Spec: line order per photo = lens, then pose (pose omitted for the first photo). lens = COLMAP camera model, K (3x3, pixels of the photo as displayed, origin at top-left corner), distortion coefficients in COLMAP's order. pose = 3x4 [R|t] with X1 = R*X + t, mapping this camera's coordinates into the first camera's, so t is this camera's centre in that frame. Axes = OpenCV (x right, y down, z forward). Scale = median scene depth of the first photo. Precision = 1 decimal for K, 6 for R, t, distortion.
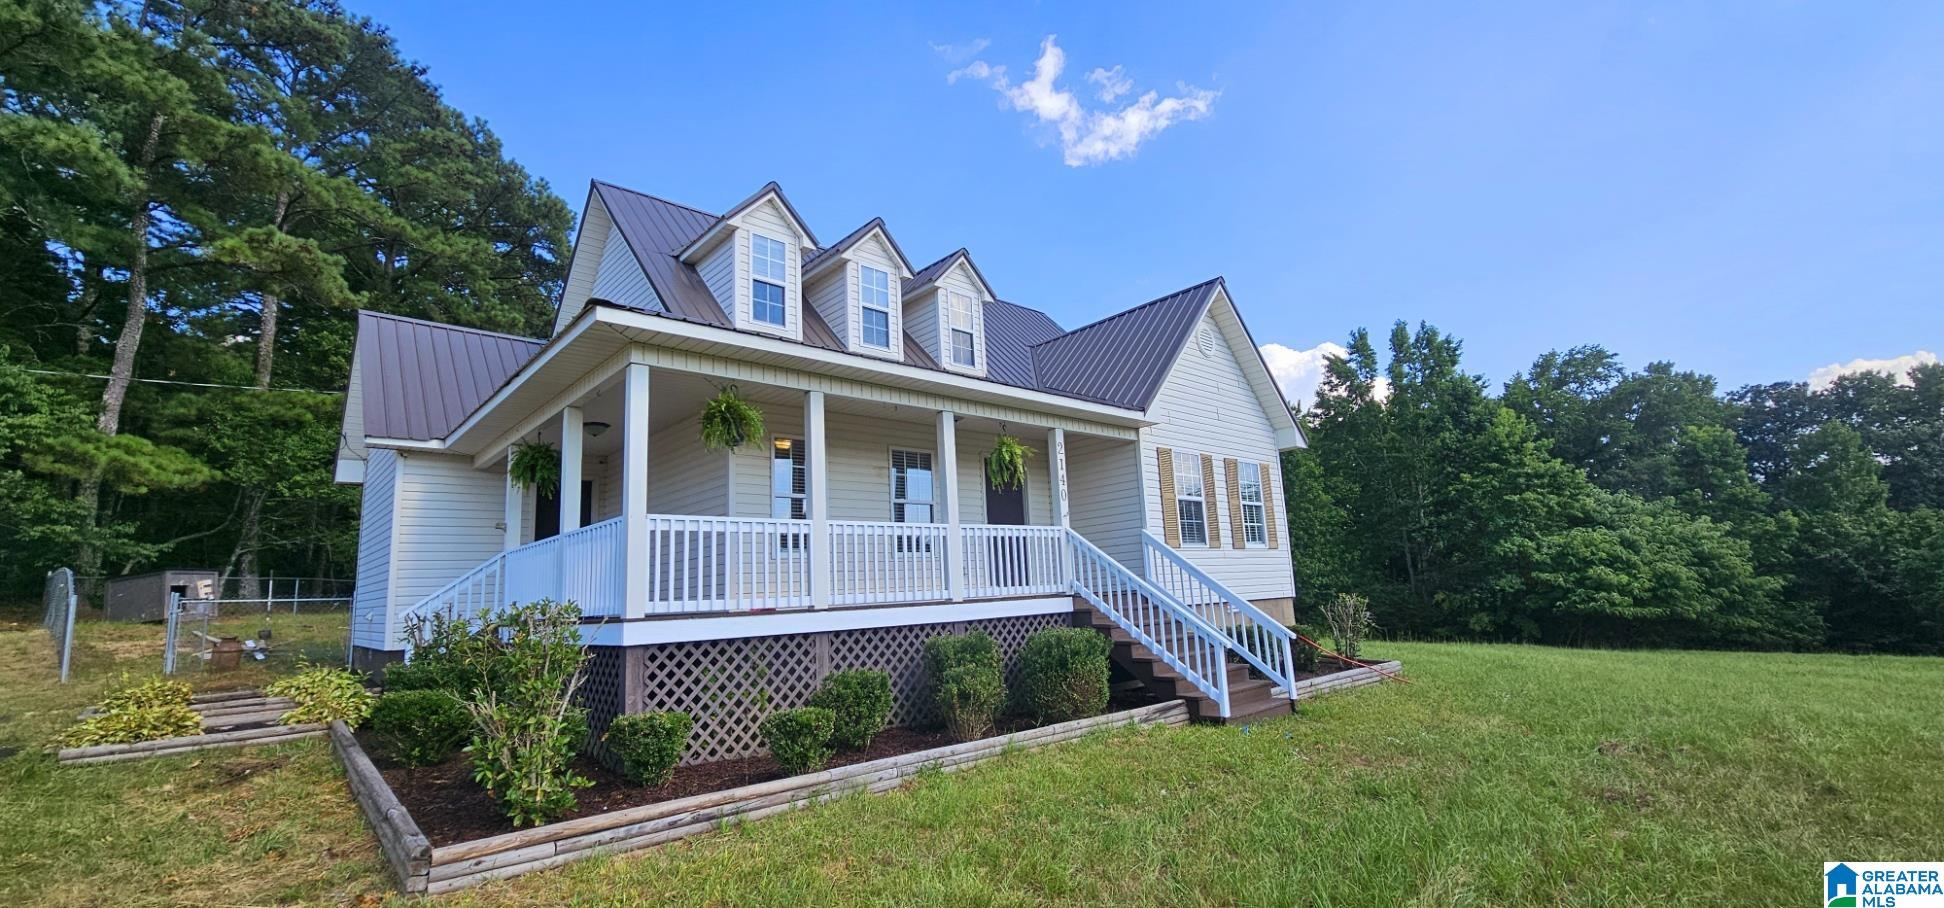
lens RADIAL K [[793.5, 0, 989.0], [0, 793.5, 485.4], [0, 0, 1]] dist [-0.004810, 0.000827]
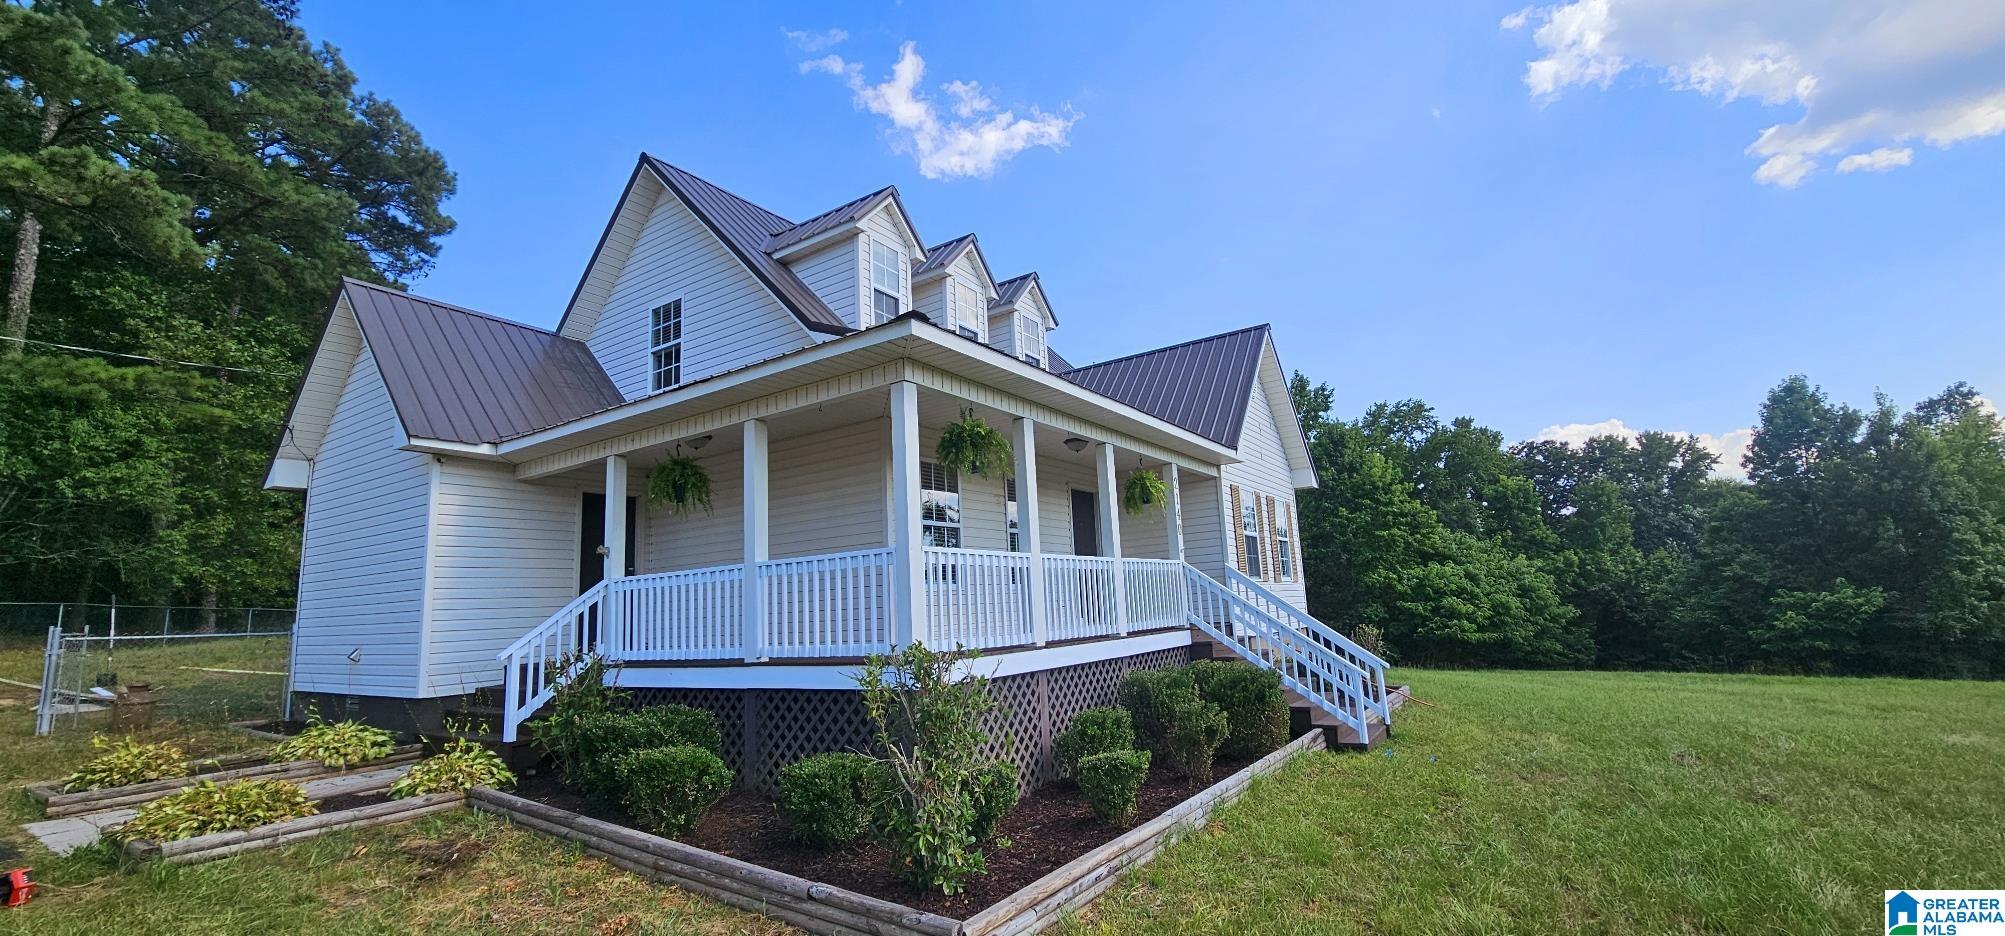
lens RADIAL K [[818.4, 0, 1015.6], [0, 818.4, 505.3], [0, 0, 1]] dist [-0.004810, 0.000827]
pose [[0.972554, 0.032456, 0.230402, -0.174392], [-0.031979, 0.999472, -0.005804, -0.003031], [-0.230469, -0.001723, 0.973078, 0.016111]]
